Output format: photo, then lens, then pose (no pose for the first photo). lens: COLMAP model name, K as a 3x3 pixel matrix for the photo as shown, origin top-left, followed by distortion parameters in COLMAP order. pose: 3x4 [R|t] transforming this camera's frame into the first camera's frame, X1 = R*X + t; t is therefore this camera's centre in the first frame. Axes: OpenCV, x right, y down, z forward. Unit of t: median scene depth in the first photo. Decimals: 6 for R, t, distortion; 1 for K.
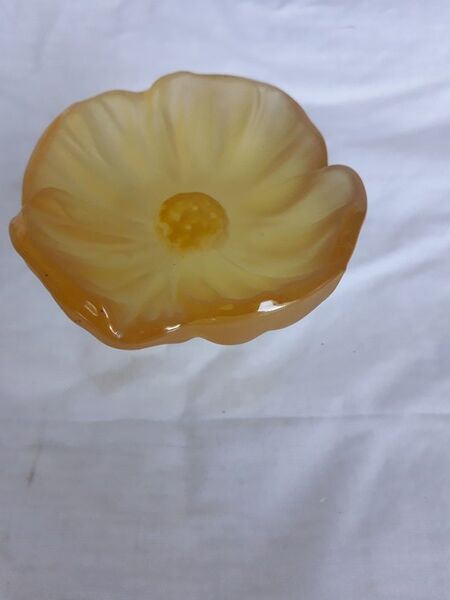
lens RADIAL K [[519.1, 0, 240.6], [0, 519.1, 301.8], [0, 0, 1]] dist [-0.001582, -0.002958]
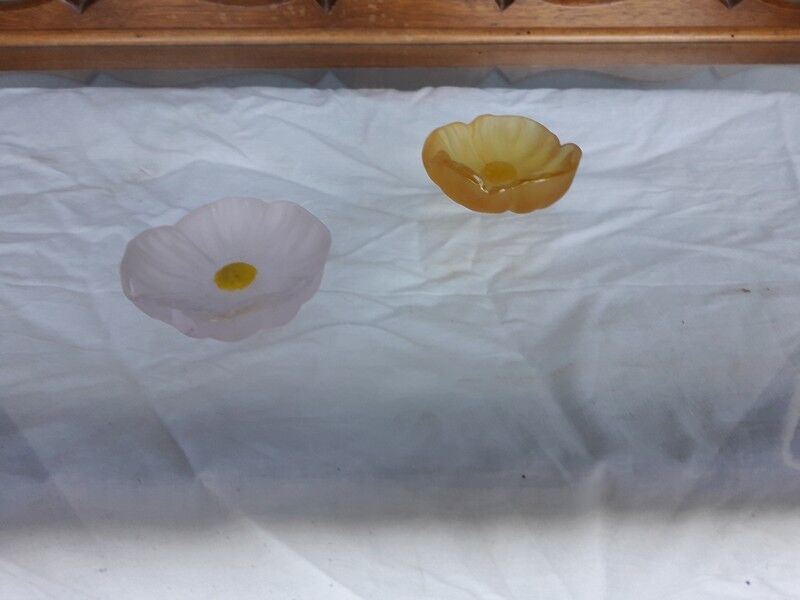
lens RADIAL K [[692.8, 0, 409.4], [0, 692.8, 279.6], [0, 0, 1]] dist [0.093602, -0.252149]
pose [[0.999517, -0.027060, 0.015311, -0.485558], [0.030738, 0.934059, -0.355794, 1.172620], [-0.004674, 0.356093, 0.934439, -1.394416]]
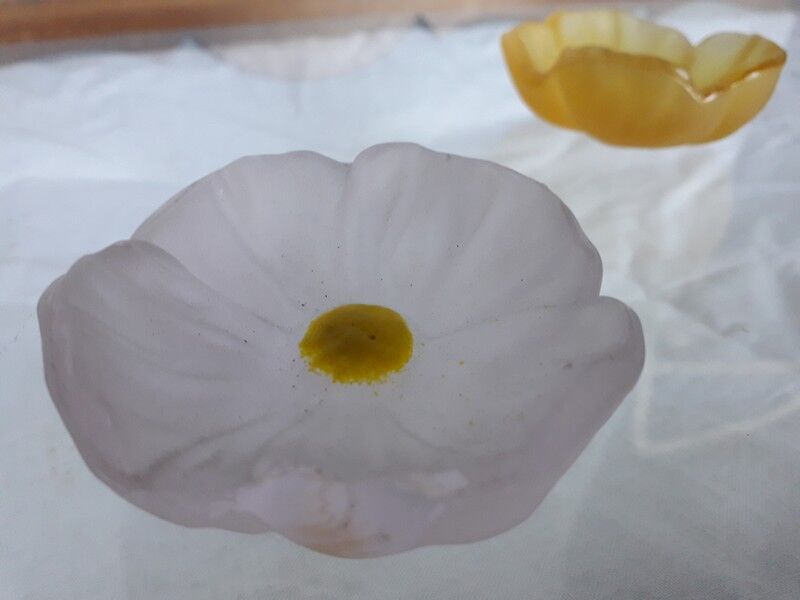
lens RADIAL K [[692.2, 0, 403.0], [0, 692.2, 296.9], [0, 0, 1]] dist [-0.001582, -0.002958]
pose [[0.917556, -0.222035, 0.329834, -1.182661], [0.336348, 0.875840, -0.346085, 0.626221], [-0.212039, 0.428492, 0.878313, -0.109732]]
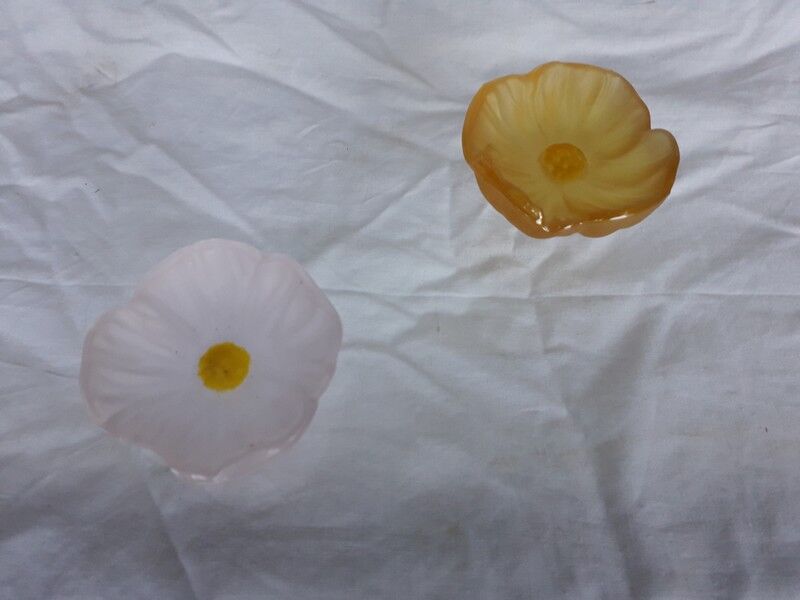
lens RADIAL K [[692.2, 0, 403.0], [0, 692.2, 296.9], [0, 0, 1]] dist [-0.001582, -0.002958]
pose [[0.999884, 0.007565, -0.013231, -0.523649], [-0.006335, 0.995861, 0.090667, 0.062717], [0.013862, -0.090573, 0.995793, -1.083329]]
